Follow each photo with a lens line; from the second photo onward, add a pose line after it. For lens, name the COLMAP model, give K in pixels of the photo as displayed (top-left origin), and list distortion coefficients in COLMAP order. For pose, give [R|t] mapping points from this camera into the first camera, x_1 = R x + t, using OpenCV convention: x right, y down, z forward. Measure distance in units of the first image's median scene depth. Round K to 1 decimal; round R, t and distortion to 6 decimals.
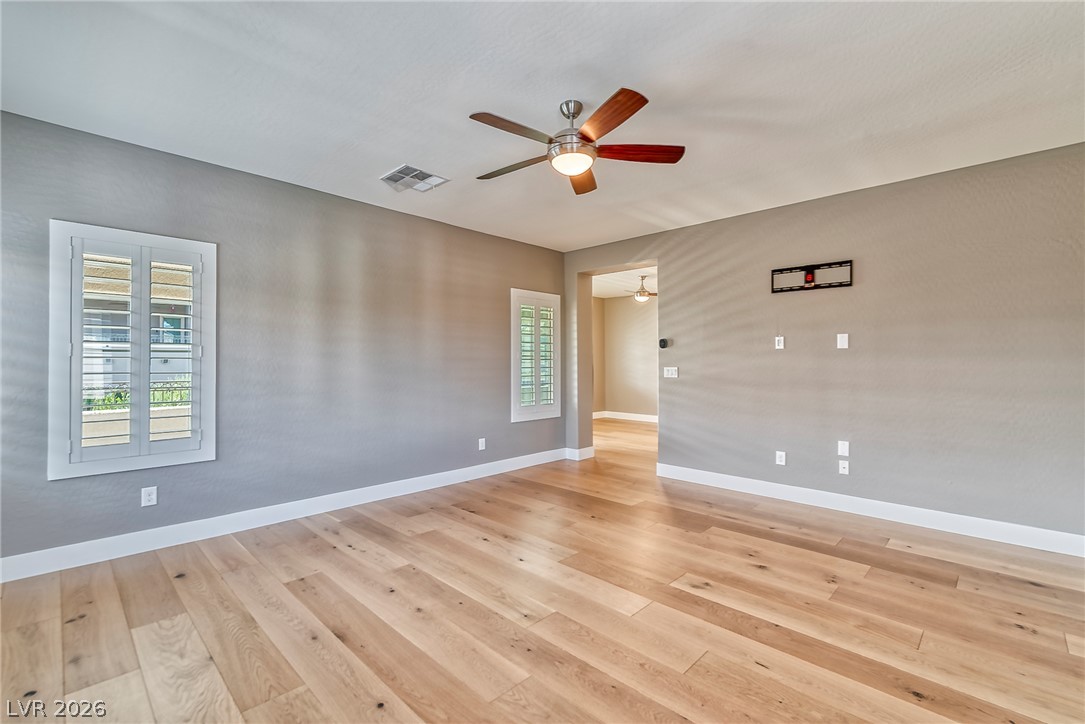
lens RADIAL K [[477.5, 0, 551.2], [0, 477.5, 358.6], [0, 0, 1]] dist [0.003482, 0.000384]
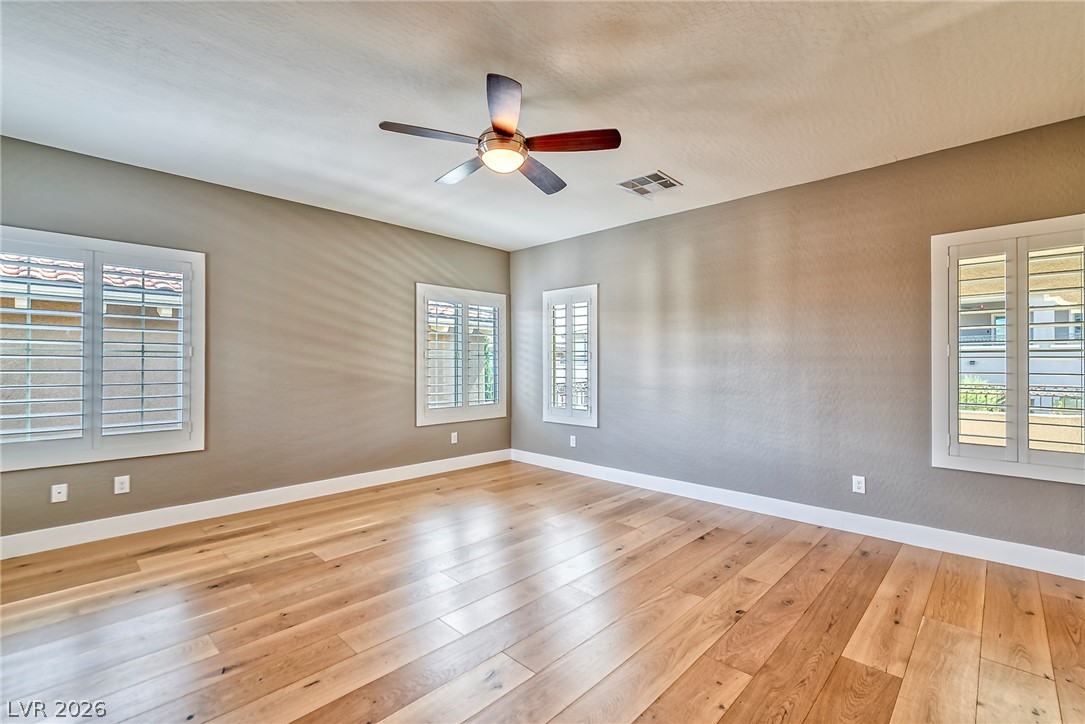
lens RADIAL K [[477.5, 0, 551.3], [0, 477.5, 363.1], [0, 0, 1]] dist [0.003482, 0.000384]
pose [[0.008000, 0.002721, -0.999964, 0.734813], [0.004966, 0.999984, 0.002761, 0.004371], [0.999956, -0.004988, 0.007986, 0.778298]]
